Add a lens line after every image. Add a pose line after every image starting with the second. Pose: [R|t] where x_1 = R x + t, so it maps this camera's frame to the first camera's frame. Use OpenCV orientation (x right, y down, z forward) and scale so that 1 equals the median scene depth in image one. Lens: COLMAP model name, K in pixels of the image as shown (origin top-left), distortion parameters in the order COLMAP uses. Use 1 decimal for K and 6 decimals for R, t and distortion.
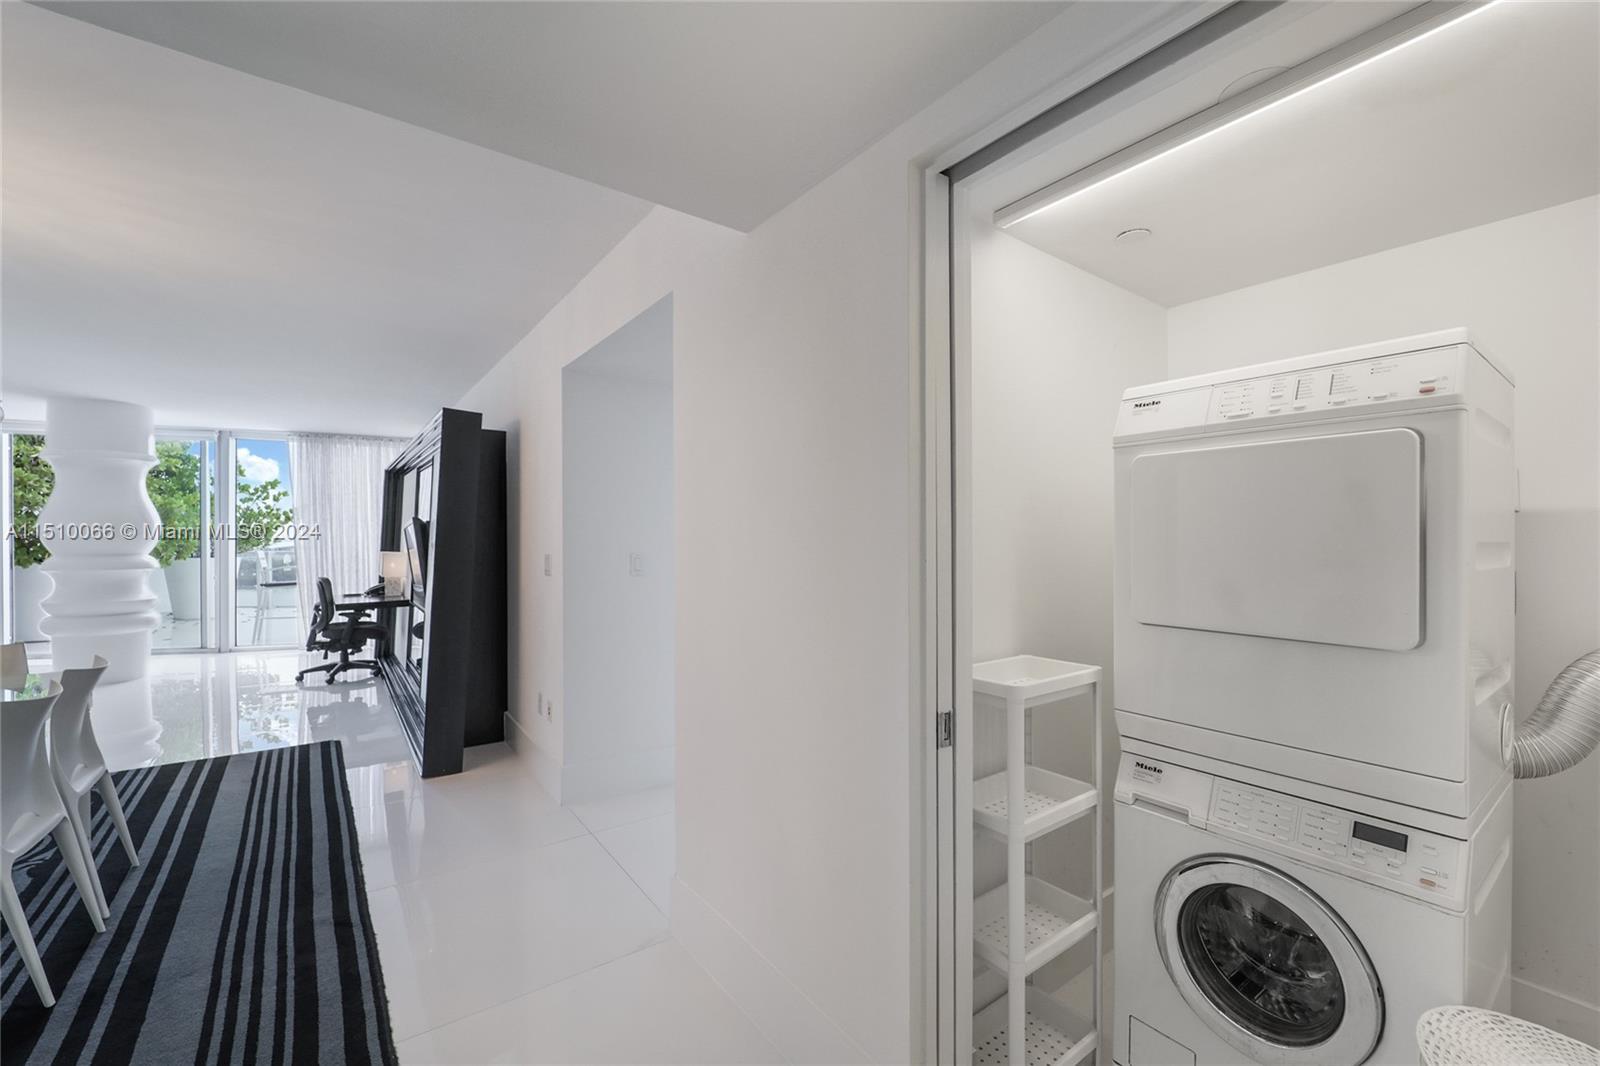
lens RADIAL K [[653.3, 0, 793.6], [0, 653.3, 542.8], [0, 0, 1]] dist [0.001112, -0.003865]
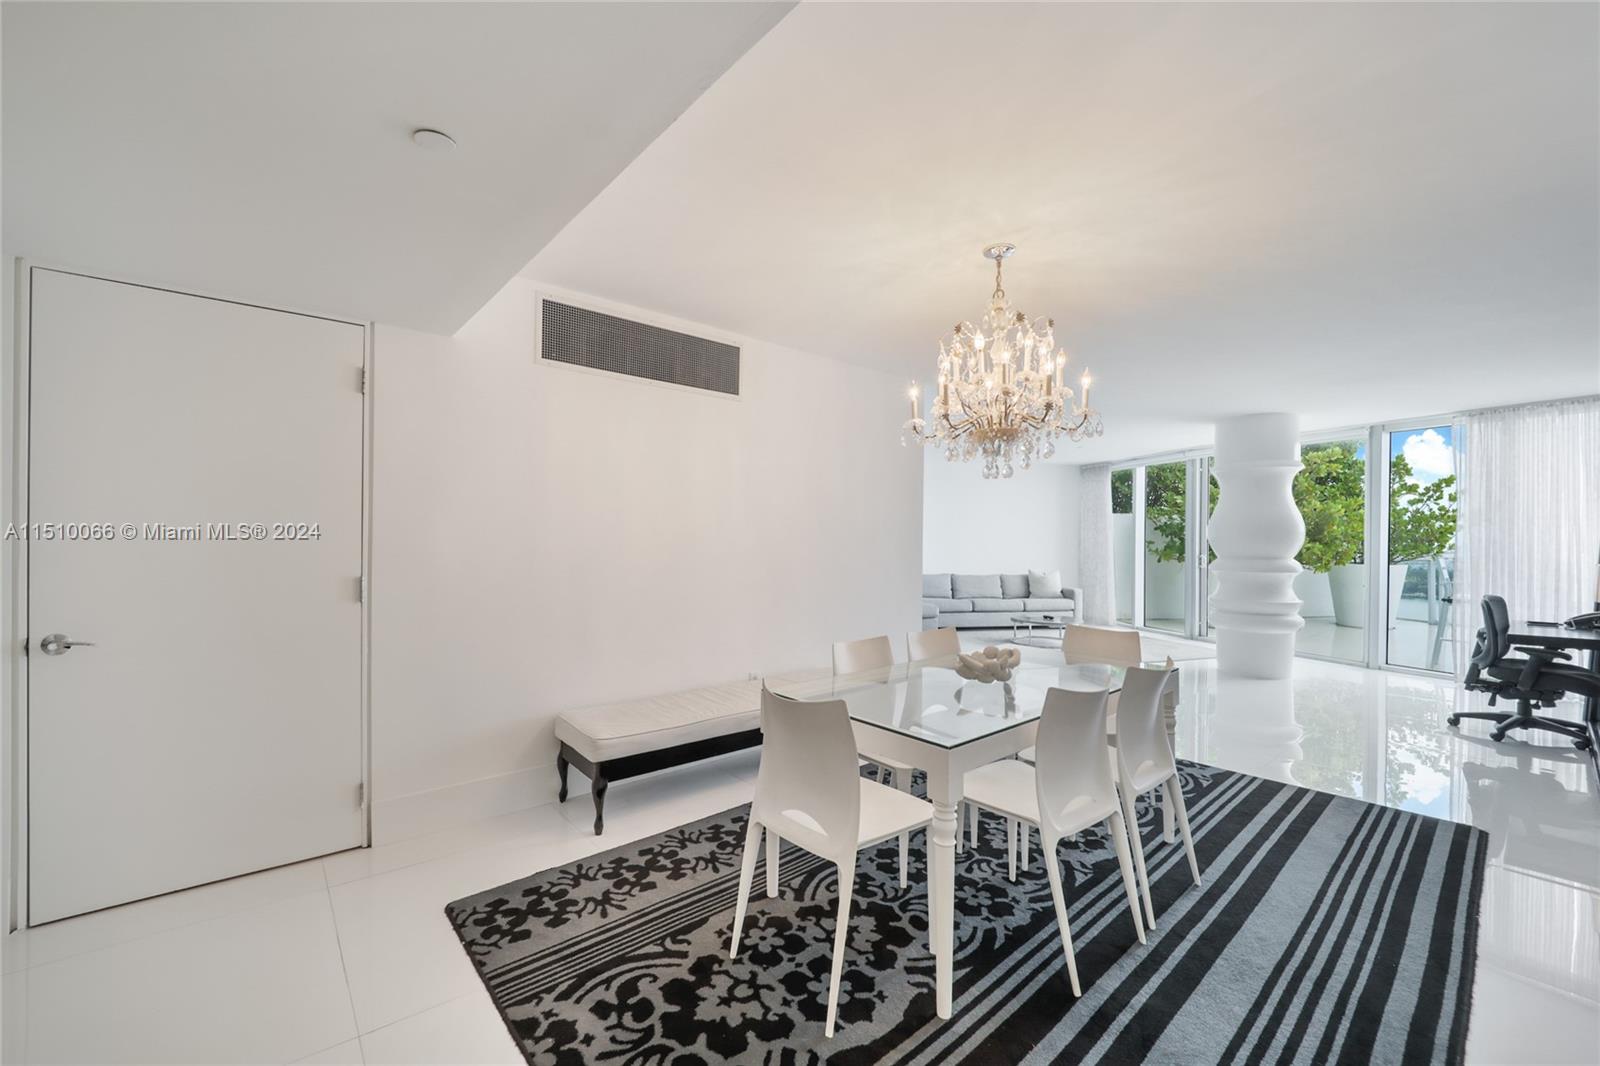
lens RADIAL K [[653.3, 0, 793.6], [0, 653.3, 542.8], [0, 0, 1]] dist [0.001112, -0.003865]
pose [[0.091142, 0.003883, -0.995830, -0.048412], [-0.014536, 0.999891, 0.002568, 0.001846], [0.995732, 0.014242, 0.091188, 0.129838]]
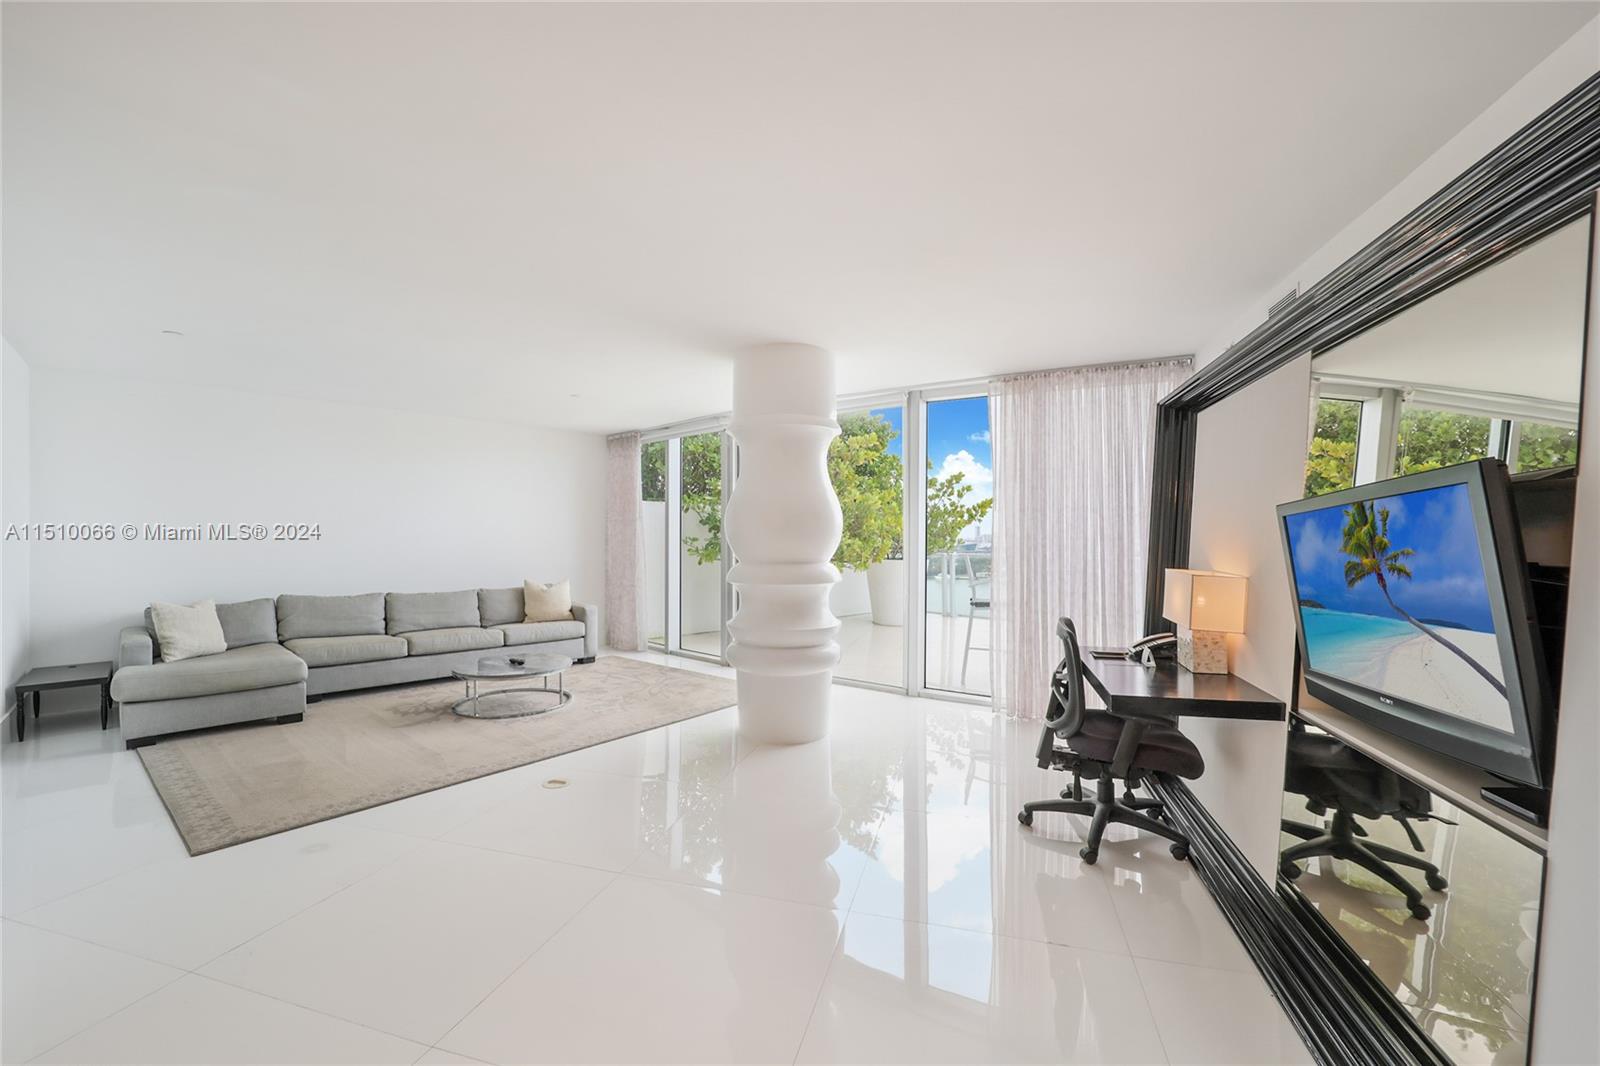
lens RADIAL K [[653.3, 0, 793.6], [0, 653.3, 542.8], [0, 0, 1]] dist [0.001112, -0.003865]
pose [[0.620011, 0.005329, -0.784575, -0.456577], [-0.006619, 0.999977, 0.001562, -0.004052], [0.784565, 0.004225, 0.620032, 0.527201]]
